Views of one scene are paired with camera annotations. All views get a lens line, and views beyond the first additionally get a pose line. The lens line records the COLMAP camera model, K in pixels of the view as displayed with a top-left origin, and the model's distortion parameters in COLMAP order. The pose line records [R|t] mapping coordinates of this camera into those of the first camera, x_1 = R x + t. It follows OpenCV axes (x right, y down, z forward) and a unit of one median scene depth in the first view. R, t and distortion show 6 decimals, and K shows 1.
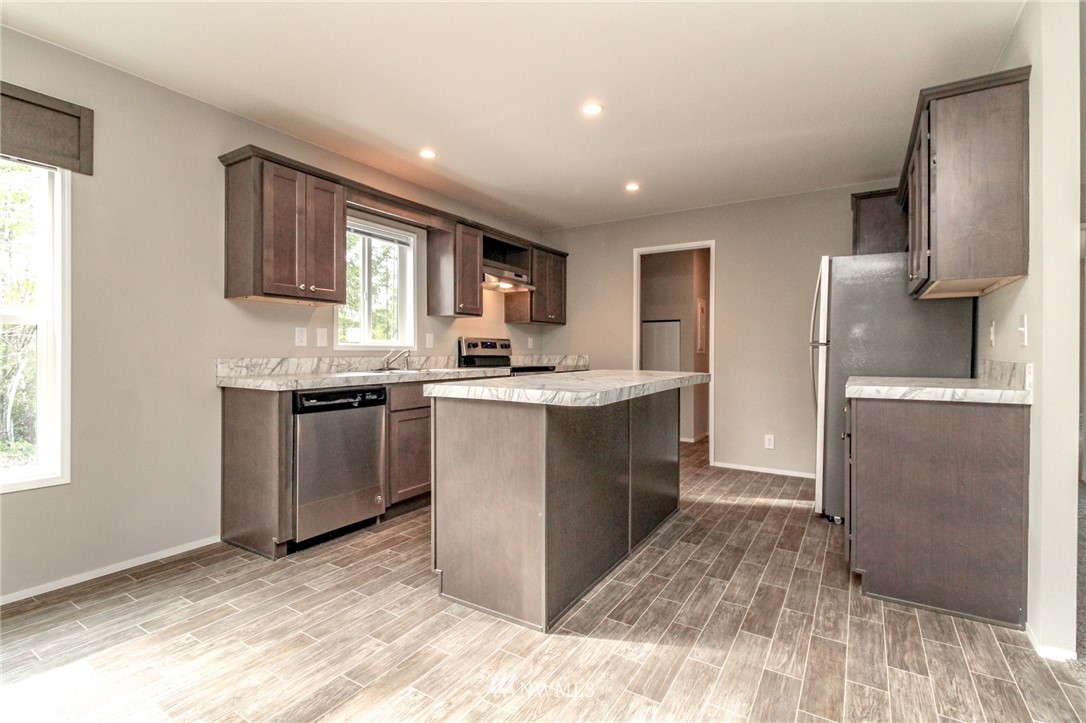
lens RADIAL K [[501.8, 0, 534.6], [0, 501.8, 358.8], [0, 0, 1]] dist [-0.001206, -0.003232]
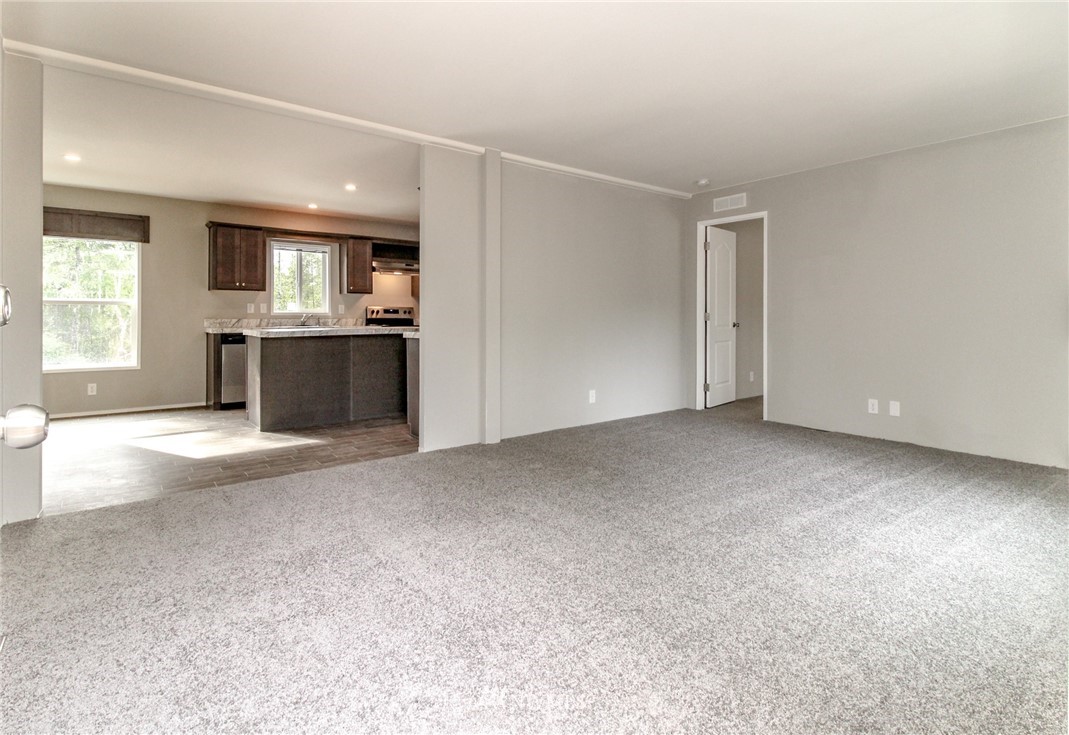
lens RADIAL K [[553.6, 0, 525.8], [0, 553.6, 320.0], [0, 0, 1]] dist [-0.003220, -0.000275]
pose [[0.938247, 0.002246, -0.345958, 0.966519], [-0.004685, 0.999970, -0.006213, 0.007749], [0.345934, 0.007450, 0.938229, -0.483872]]
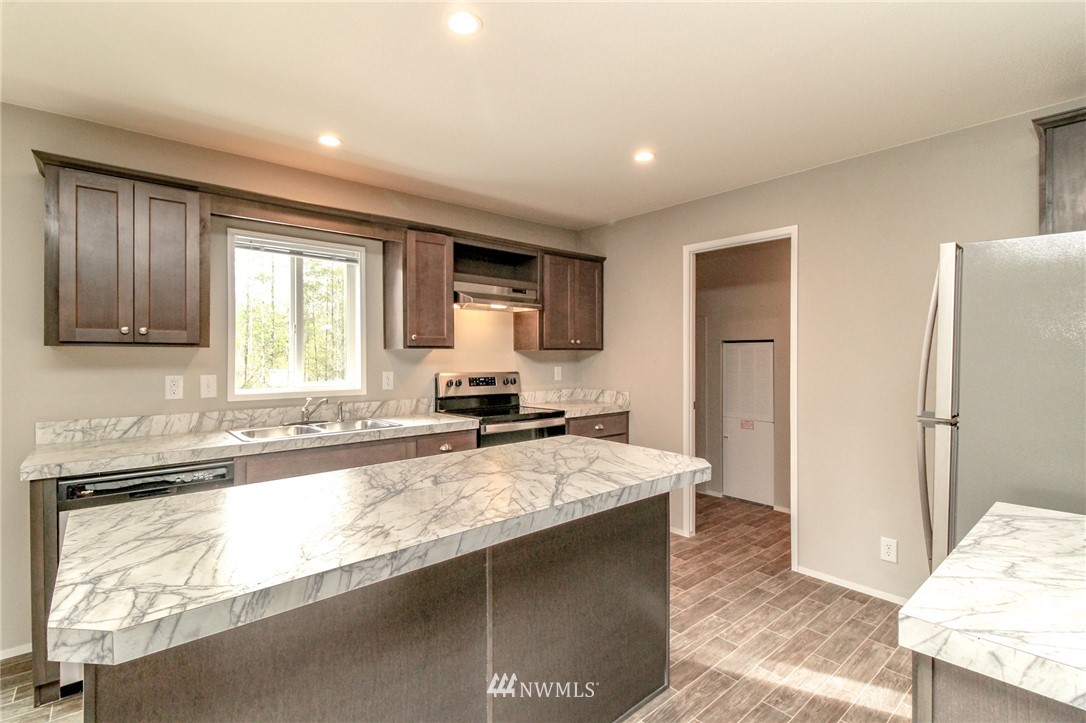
lens RADIAL K [[501.8, 0, 547.0], [0, 501.8, 356.7], [0, 0, 1]] dist [-0.001206, -0.003232]
pose [[0.960018, -0.003035, -0.279922, 0.247707], [0.000269, 0.999951, -0.009918, -0.064360], [0.279939, 0.009446, 0.959971, 0.305707]]
